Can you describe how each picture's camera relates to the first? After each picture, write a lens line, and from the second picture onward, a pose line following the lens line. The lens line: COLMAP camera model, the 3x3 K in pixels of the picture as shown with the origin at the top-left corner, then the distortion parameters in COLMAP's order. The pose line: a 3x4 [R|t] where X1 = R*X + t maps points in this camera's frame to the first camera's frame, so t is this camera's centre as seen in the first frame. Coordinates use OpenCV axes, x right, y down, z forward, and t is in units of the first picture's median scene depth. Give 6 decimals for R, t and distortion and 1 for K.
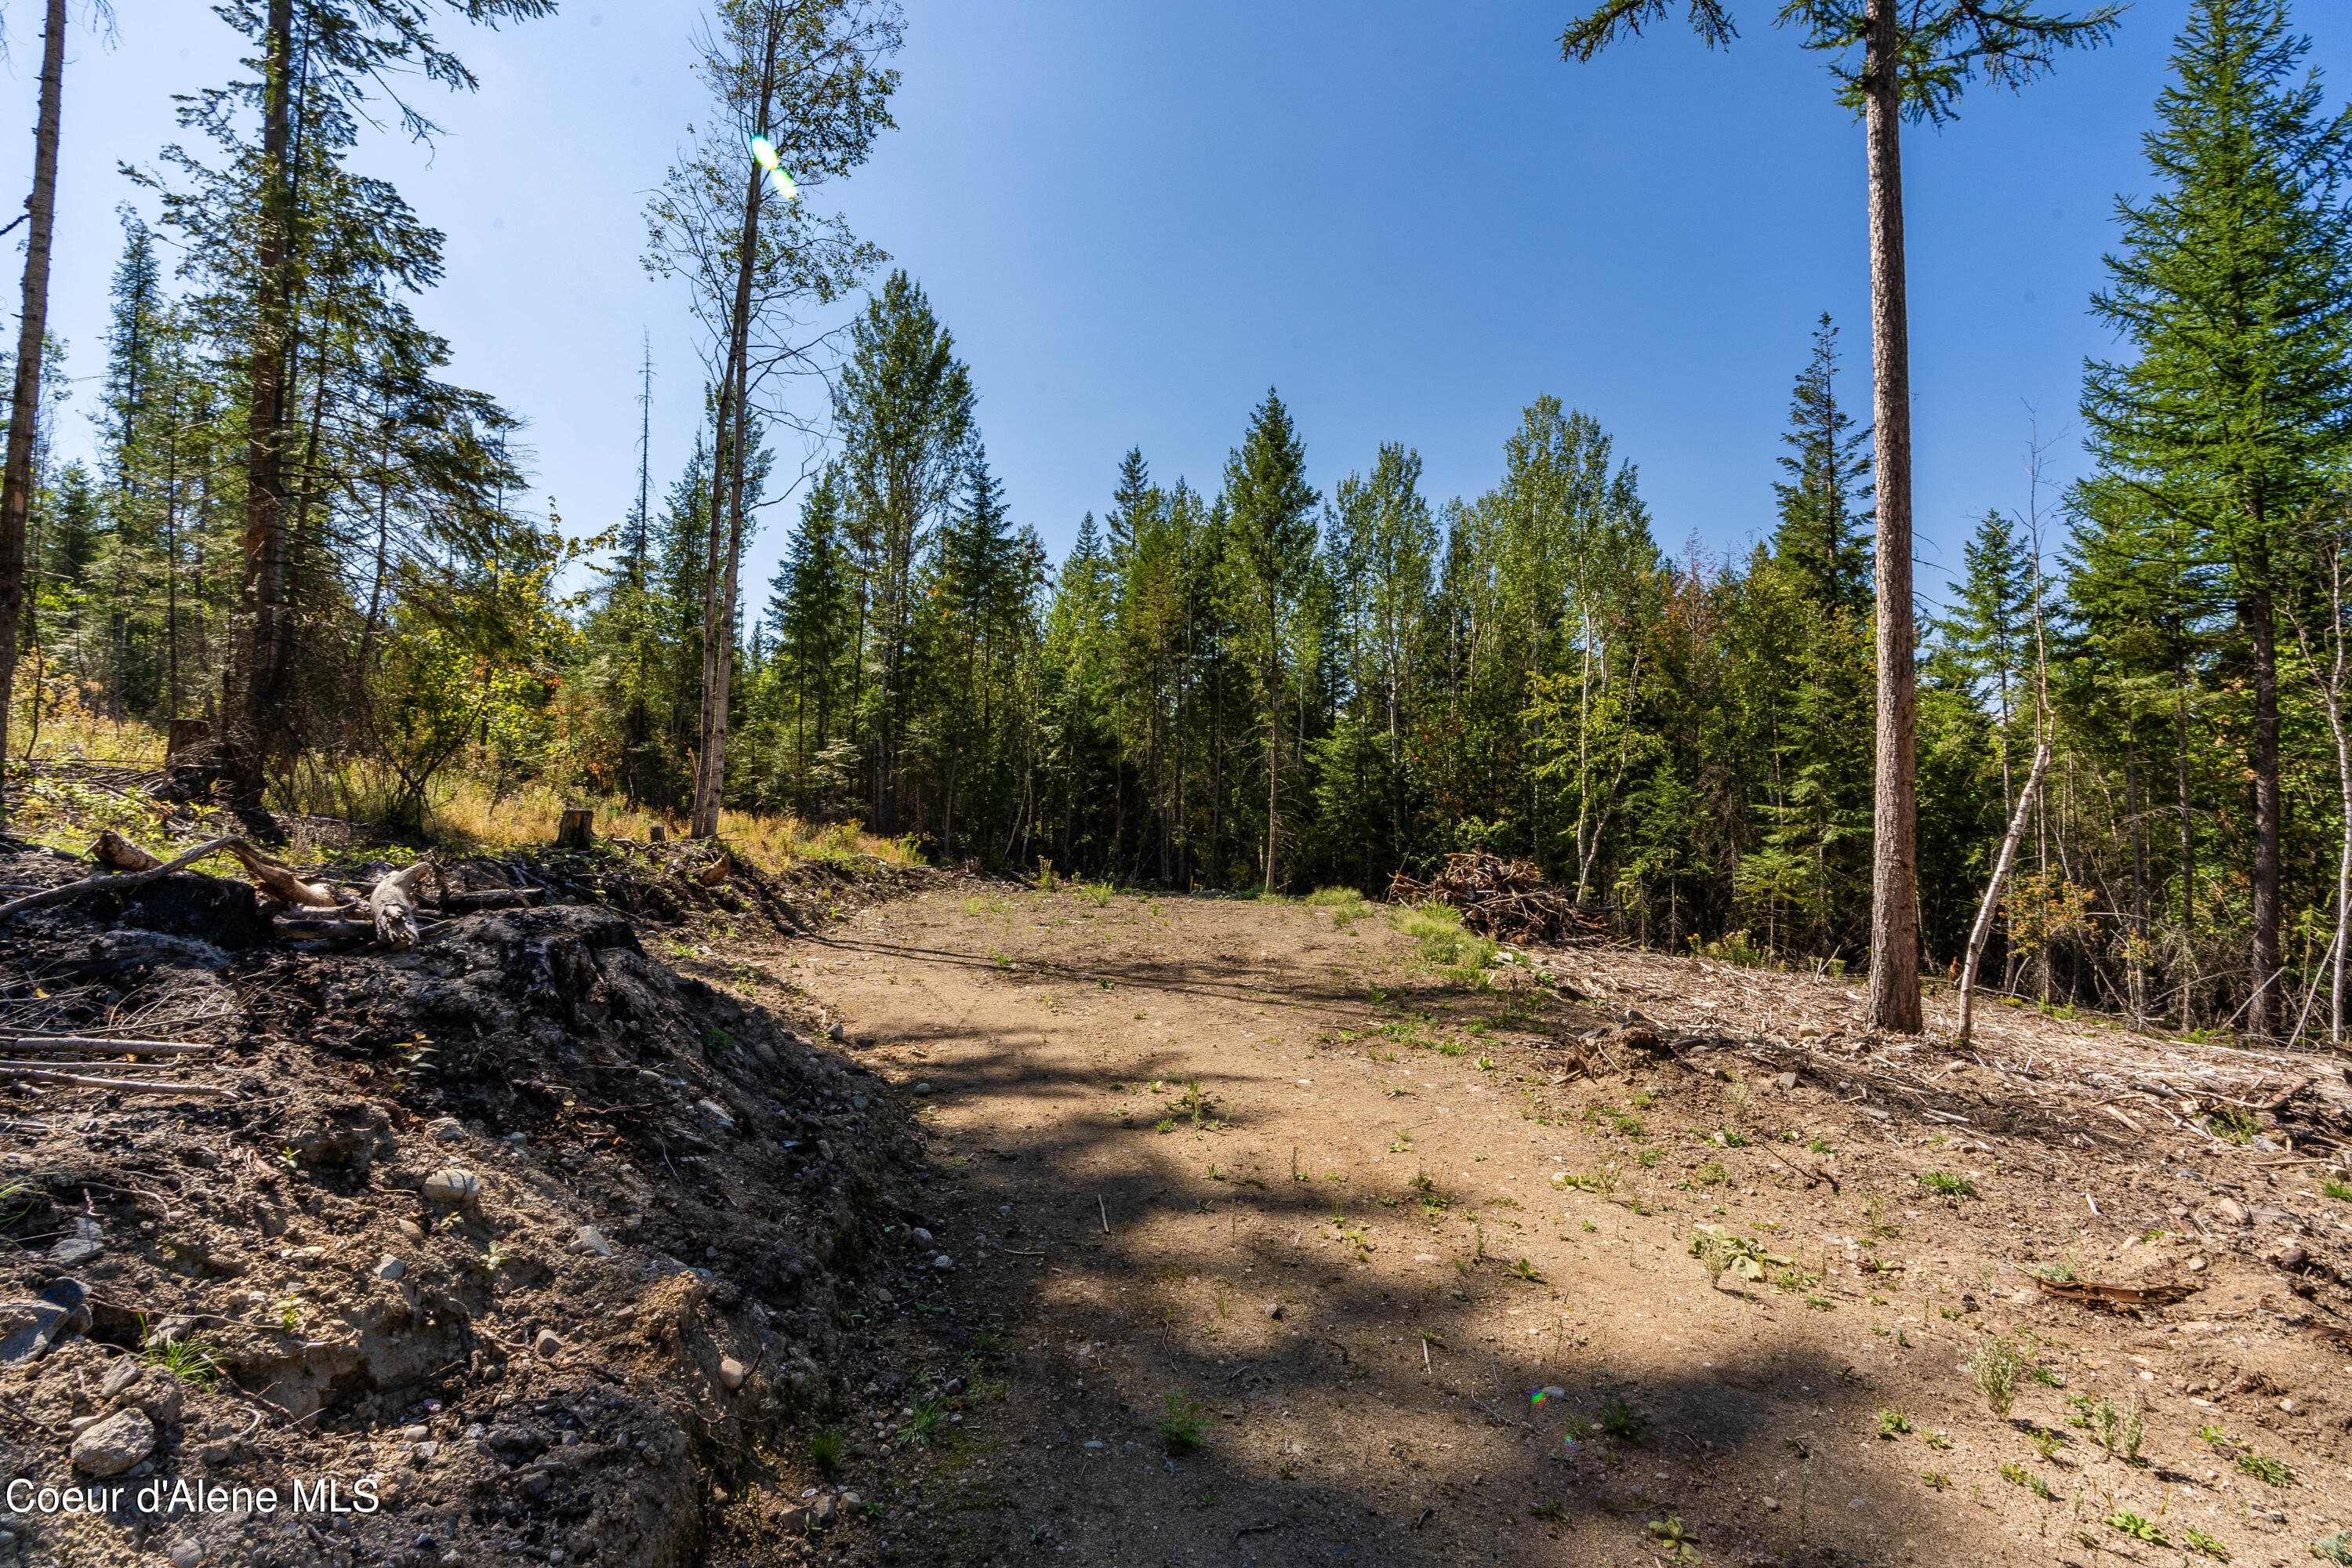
lens RADIAL K [[1060.6, 0, 1171.9], [0, 1060.6, 788.7], [0, 0, 1]] dist [-0.010193, 0.000532]
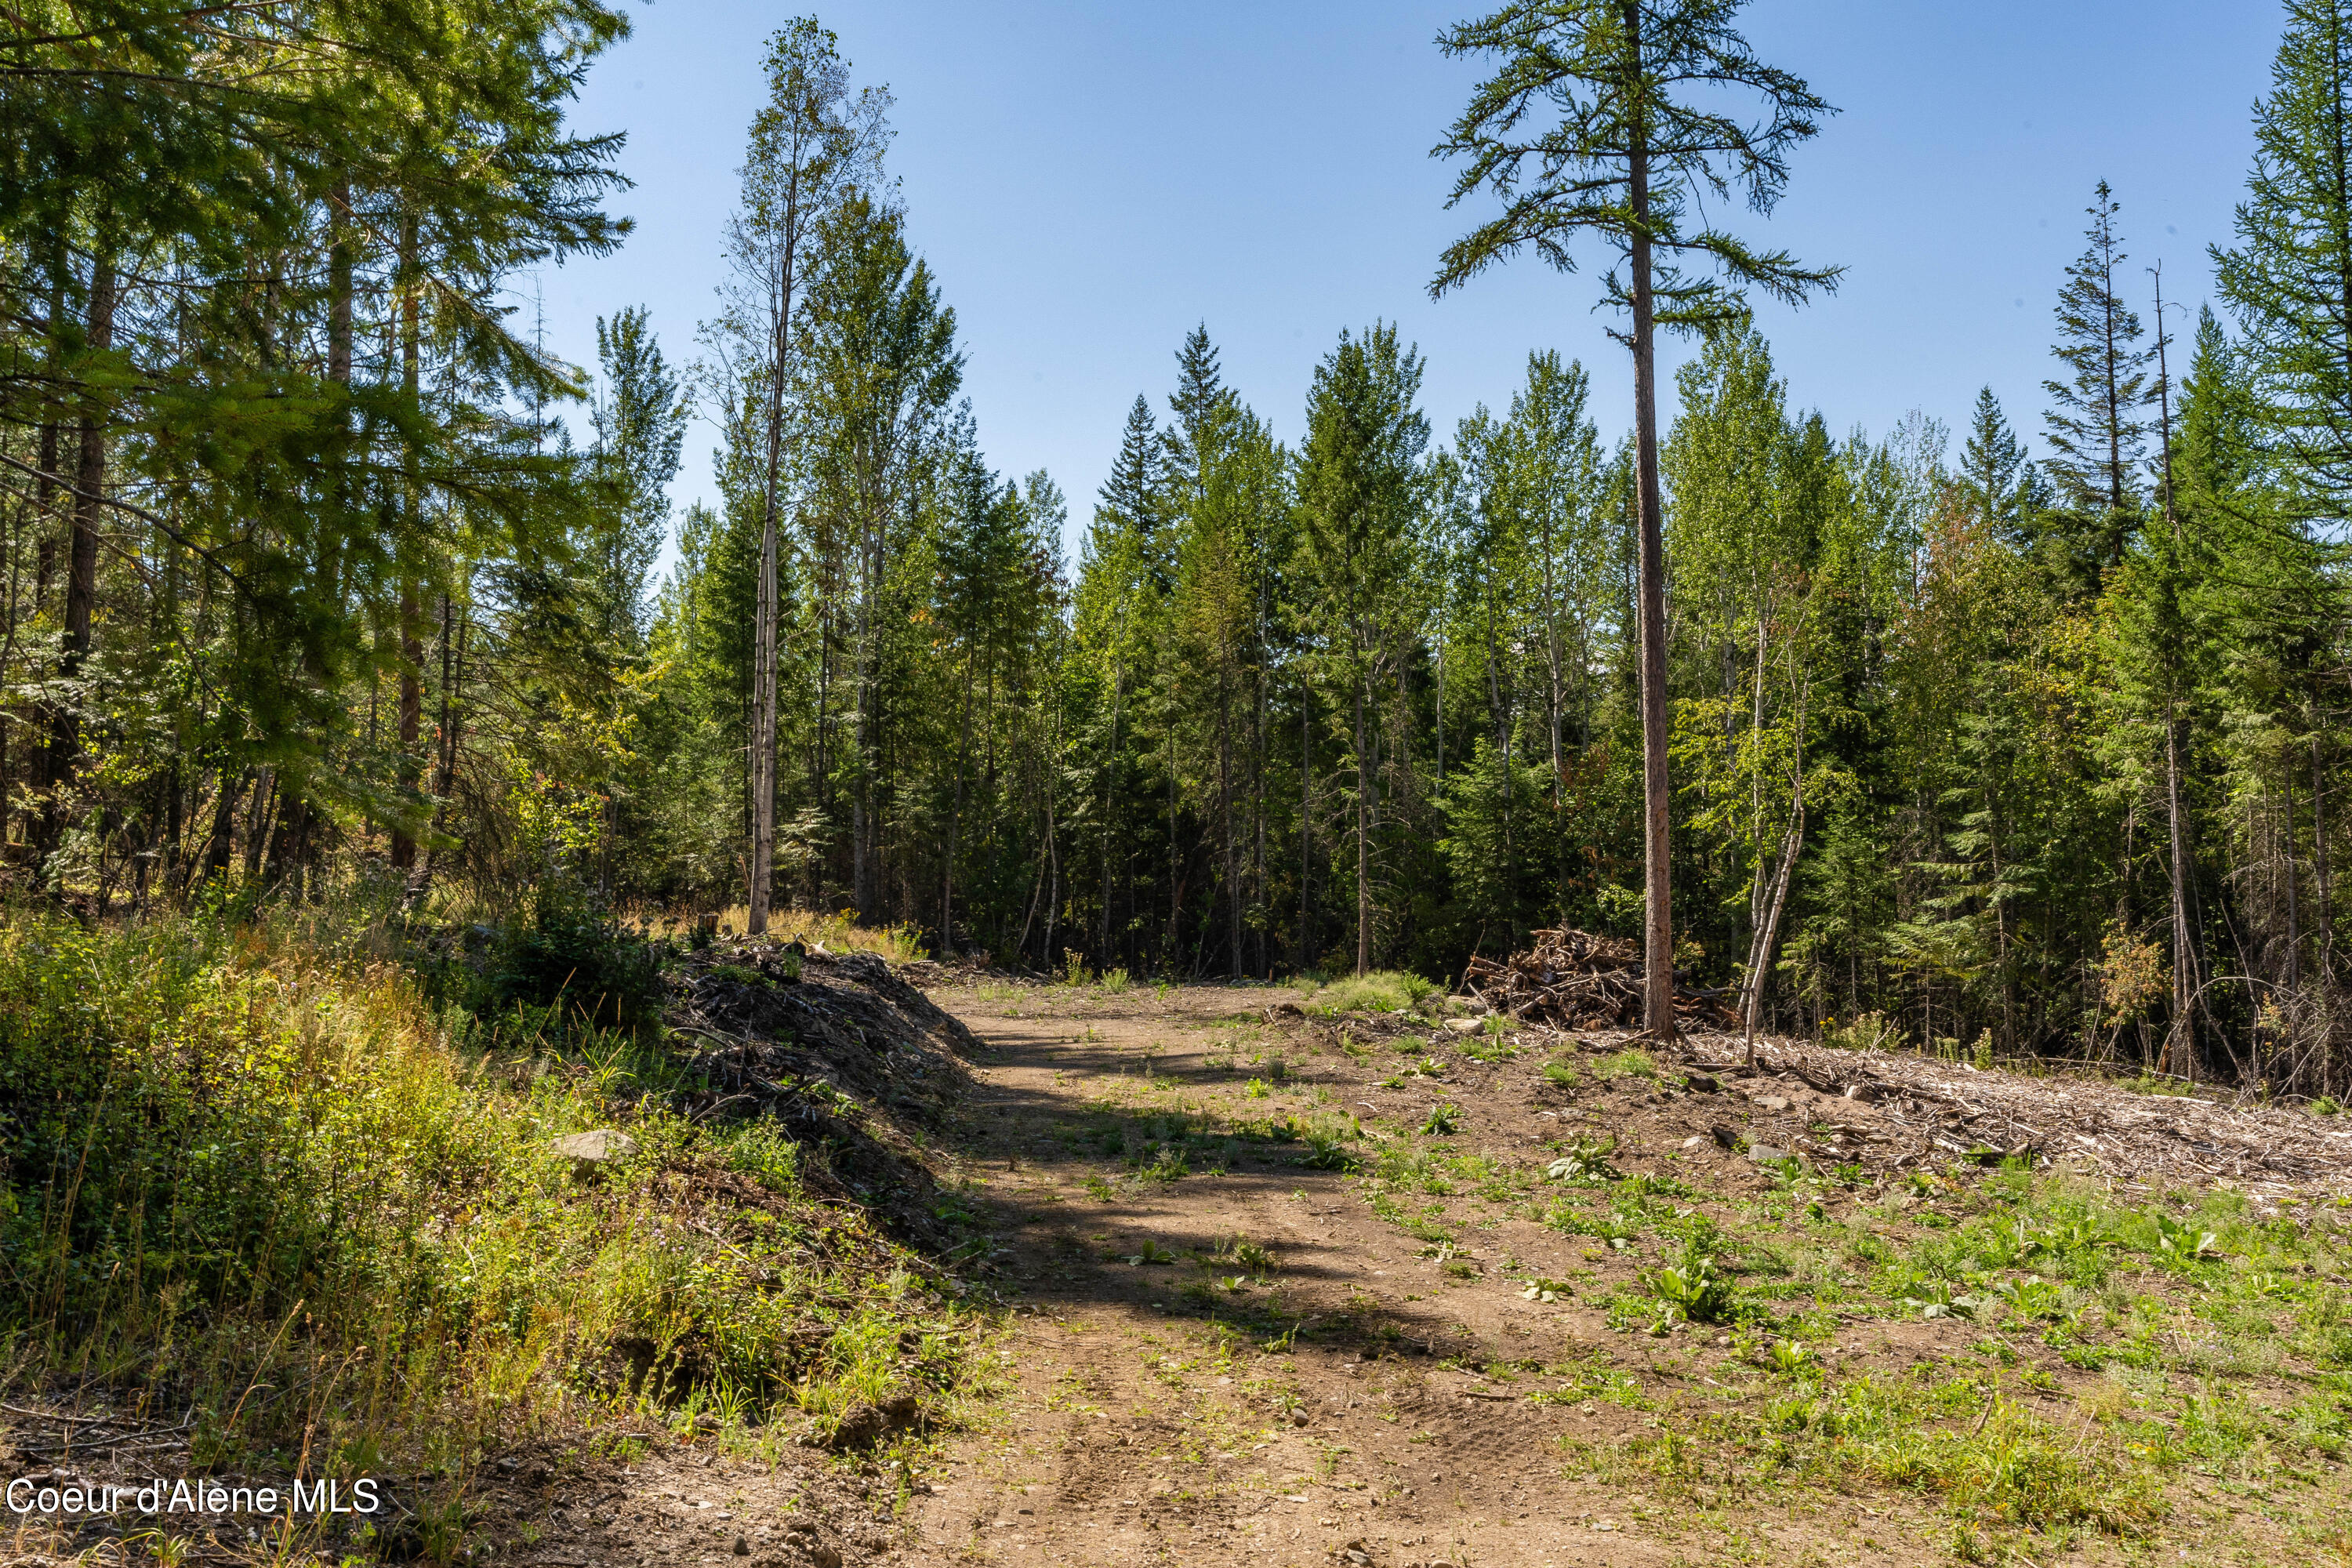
lens RADIAL K [[2307.5, 0, 1176.0], [0, 2307.5, 784.0], [0, 0, 1]] dist [0.014021, -0.021530]
pose [[0.995422, -0.031929, -0.090087, 0.103780], [0.030822, 0.999432, -0.013653, -0.028318], [0.090471, 0.010814, 0.995840, -0.621261]]
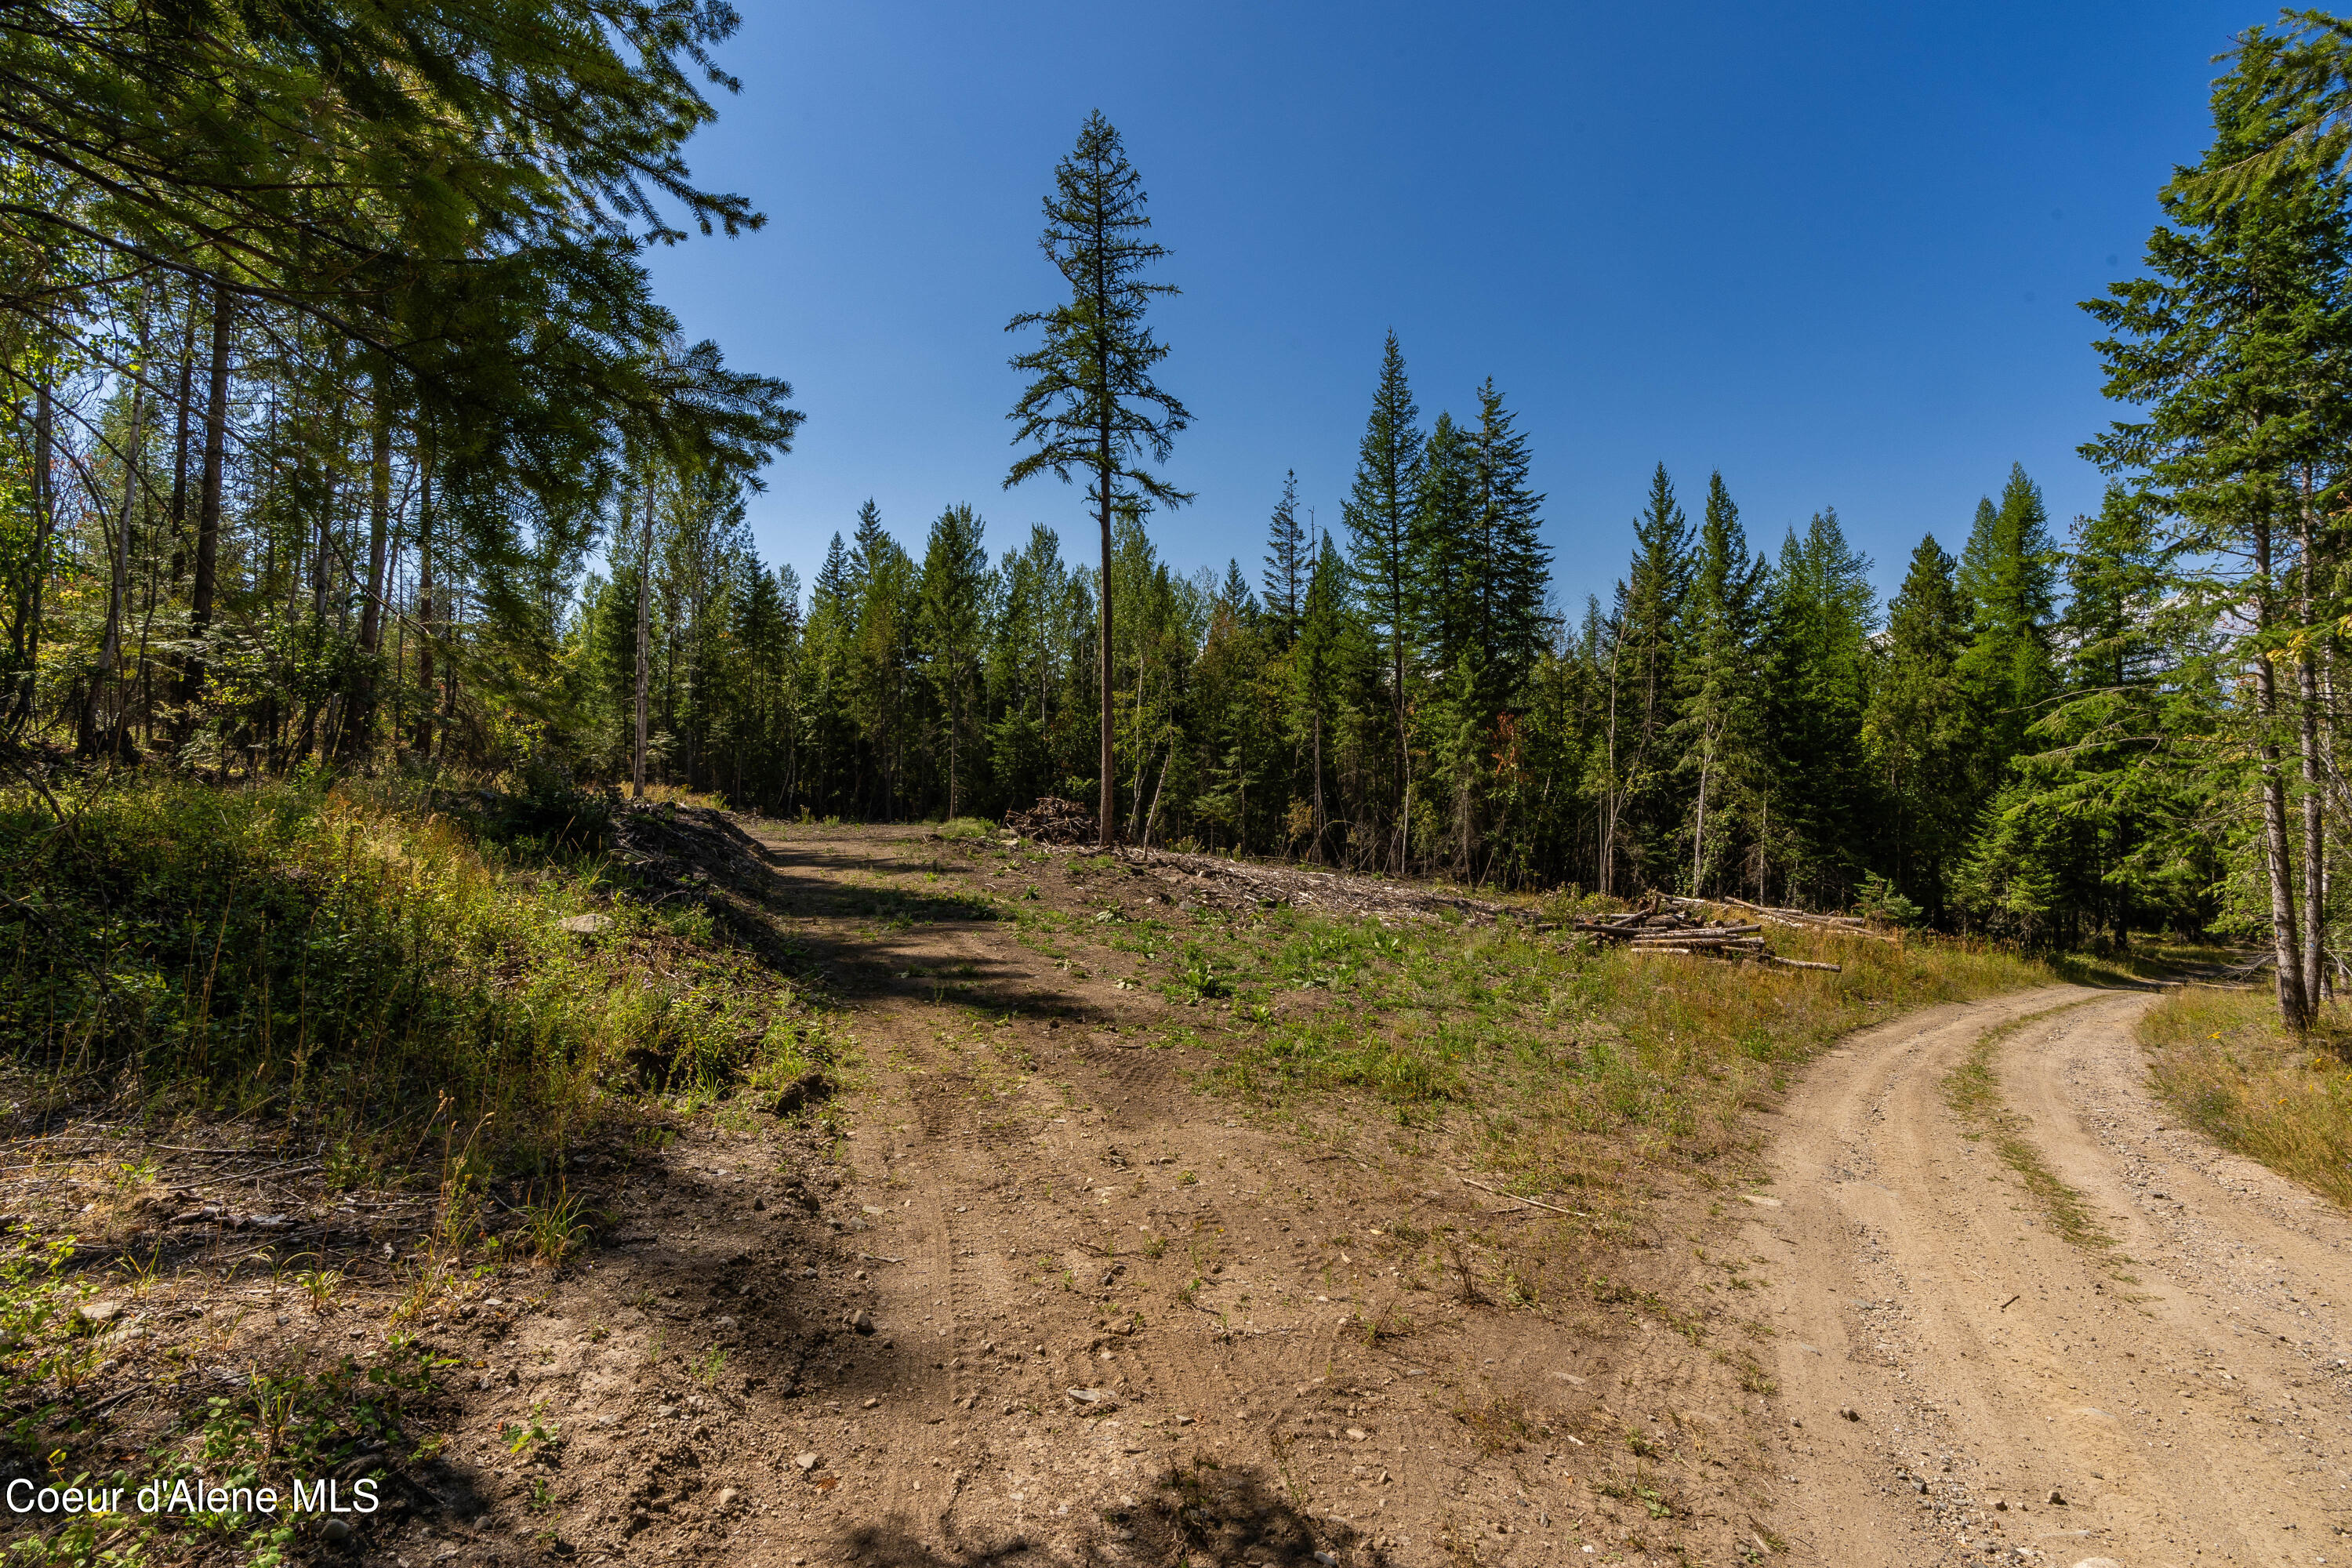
lens RADIAL K [[1060.6, 0, 1171.9], [0, 1060.6, 788.7], [0, 0, 1]] dist [-0.010193, 0.000532]
pose [[0.977881, -0.016239, 0.208531, 0.077064], [0.006635, 0.998888, 0.046673, -0.026791], [-0.209057, -0.044257, 0.976901, -0.578059]]
